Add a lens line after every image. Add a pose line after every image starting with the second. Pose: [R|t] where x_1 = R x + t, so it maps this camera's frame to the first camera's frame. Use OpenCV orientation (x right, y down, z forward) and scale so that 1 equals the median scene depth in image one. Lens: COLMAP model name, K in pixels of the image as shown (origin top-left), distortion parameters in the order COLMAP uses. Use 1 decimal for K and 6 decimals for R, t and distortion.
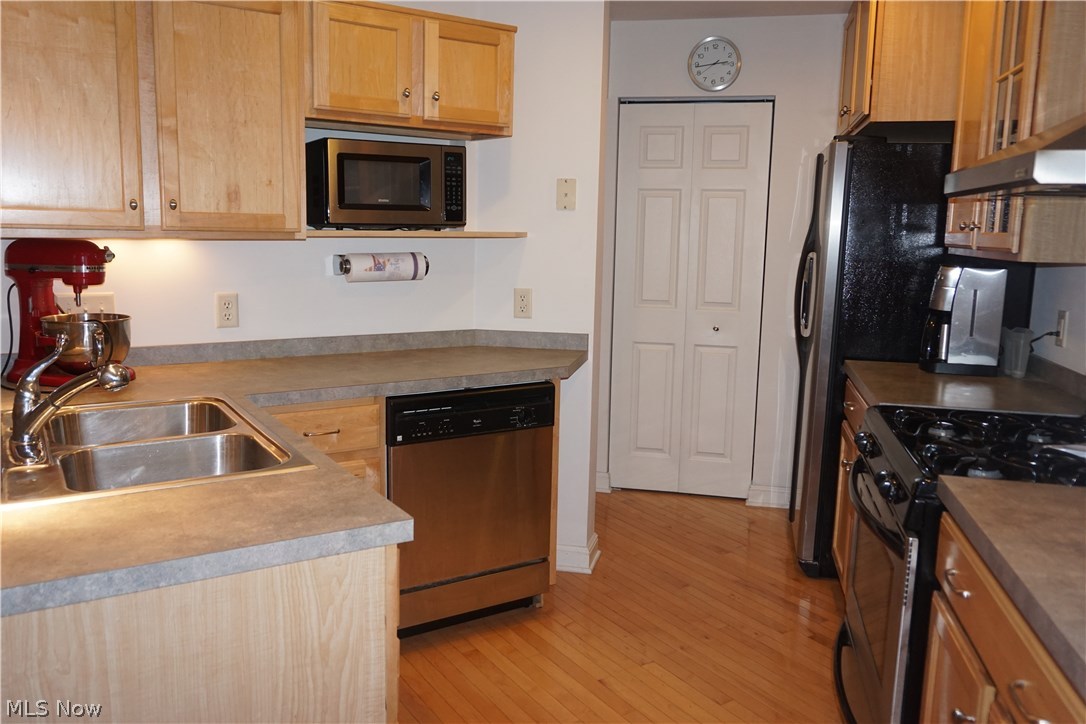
lens RADIAL K [[851.3, 0, 533.7], [0, 851.3, 358.3], [0, 0, 1]] dist [-0.000431, -0.003348]
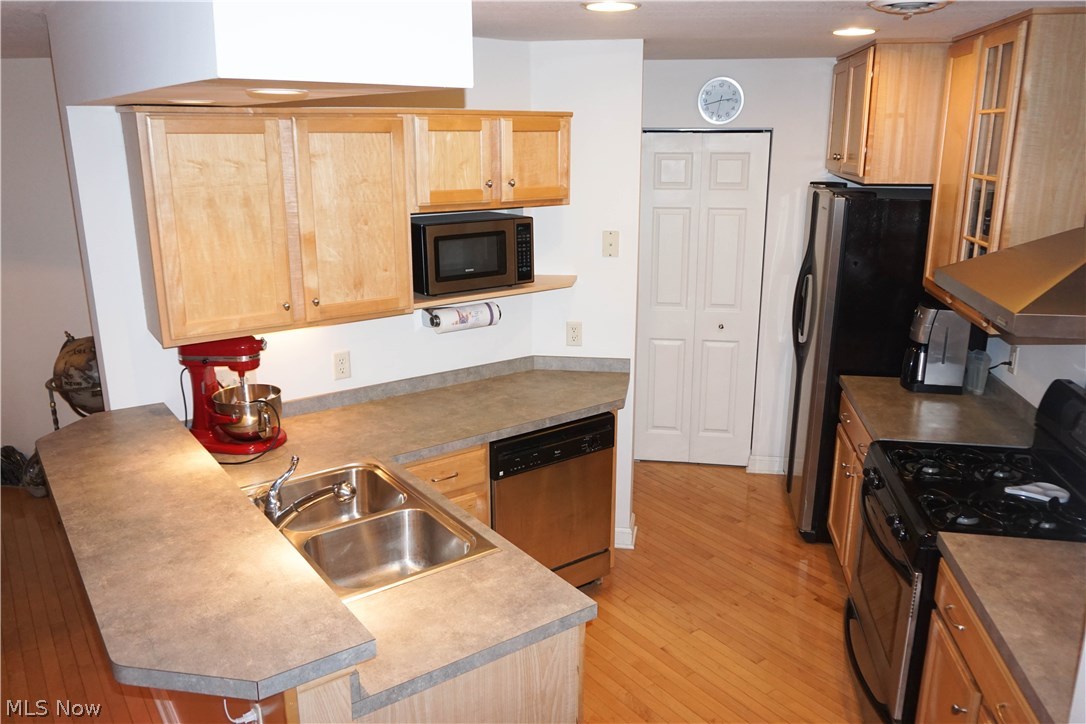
lens RADIAL K [[821.0, 0, 543.0], [0, 821.0, 362.0], [0, 0, 1]] dist [-0.007928, 0.002322]
pose [[0.997673, -0.038347, 0.056372, -0.140711], [0.031679, 0.992889, 0.114750, -0.182479], [-0.060371, -0.112697, 0.991794, -0.161136]]
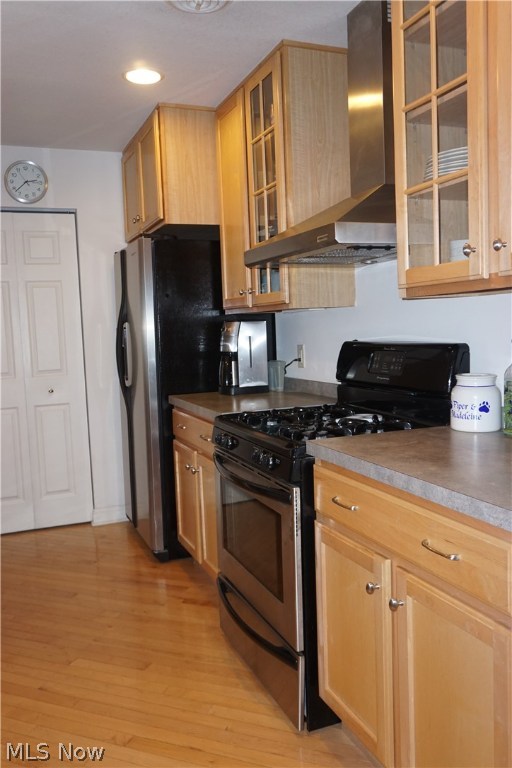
lens RADIAL K [[651.7, 0, 256.0], [0, 651.7, 384.0], [0, 0, 1]] dist [-0.006603, -0.002058]
pose [[0.813003, -0.101482, 0.573348, -0.130616], [0.140974, 0.989705, -0.024723, 0.031711], [-0.564936, 0.100926, 0.818939, 0.067745]]
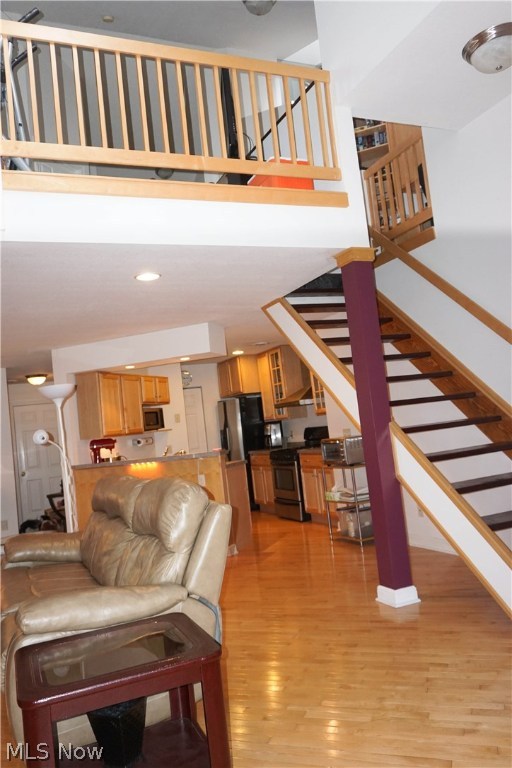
lens RADIAL K [[602.1, 0, 256.0], [0, 602.1, 384.0], [0, 0, 1]] dist [-0.000431, -0.003348]
pose [[0.789265, -0.063794, 0.610731, -1.430116], [0.215557, 0.960078, -0.178285, 0.229837], [-0.574975, 0.272361, 0.771507, -1.401647]]
